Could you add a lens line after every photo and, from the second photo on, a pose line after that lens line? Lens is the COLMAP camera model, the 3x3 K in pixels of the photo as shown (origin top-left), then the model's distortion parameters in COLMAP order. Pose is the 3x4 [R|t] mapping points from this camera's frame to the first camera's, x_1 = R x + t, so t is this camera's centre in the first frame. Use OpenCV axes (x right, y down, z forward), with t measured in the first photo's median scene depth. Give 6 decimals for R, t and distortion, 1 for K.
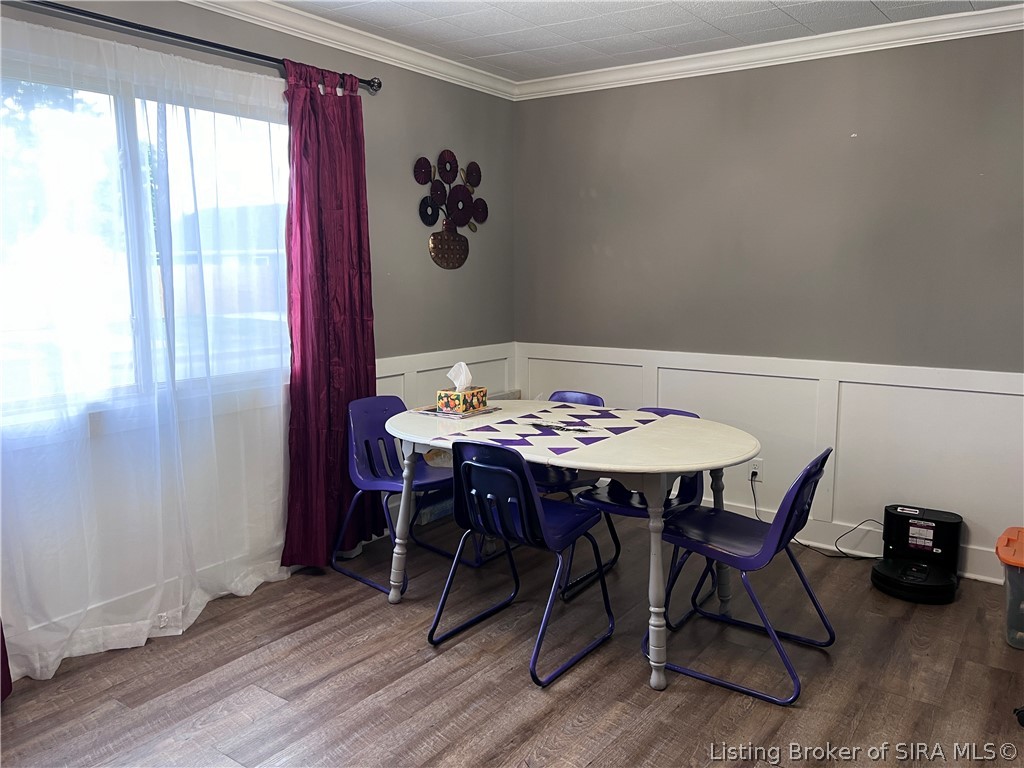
lens RADIAL K [[780.9, 0, 512.0], [0, 780.9, 384.0], [0, 0, 1]] dist [0.048832, -0.069362]
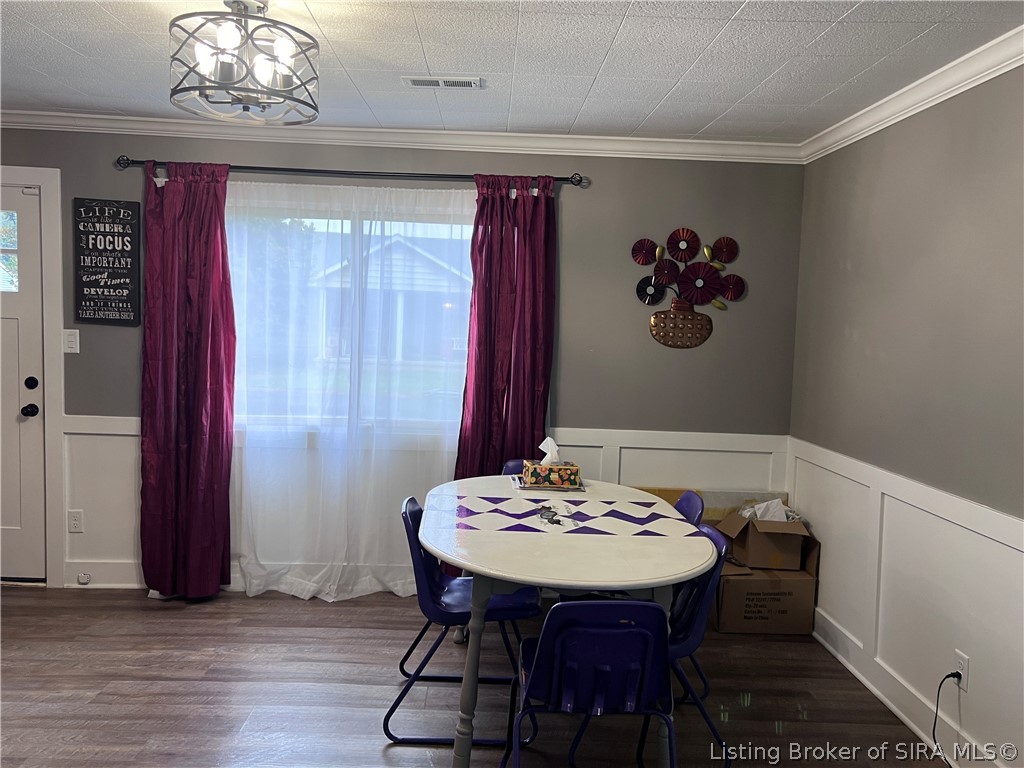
lens RADIAL K [[780.9, 0, 512.0], [0, 780.9, 384.0], [0, 0, 1]] dist [0.048832, -0.069362]
pose [[0.594728, 0.079879, -0.799949, 0.688369], [-0.149994, 0.988604, -0.012796, -0.072644], [0.789810, 0.127598, 0.599932, 0.316294]]
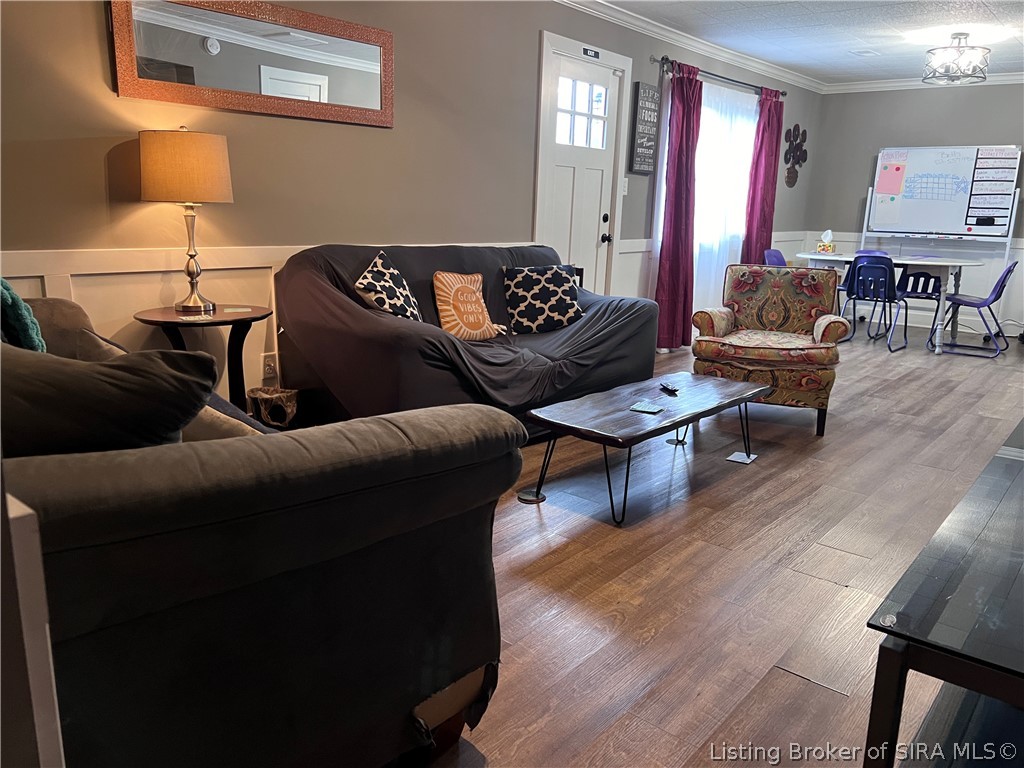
lens RADIAL K [[780.9, 0, 512.0], [0, 780.9, 384.0], [0, 0, 1]] dist [0.048832, -0.069362]
pose [[0.996288, 0.045827, -0.072873, -0.705505], [-0.039165, 0.995140, 0.090349, 0.214605], [0.076659, -0.087160, 0.993240, -1.166907]]
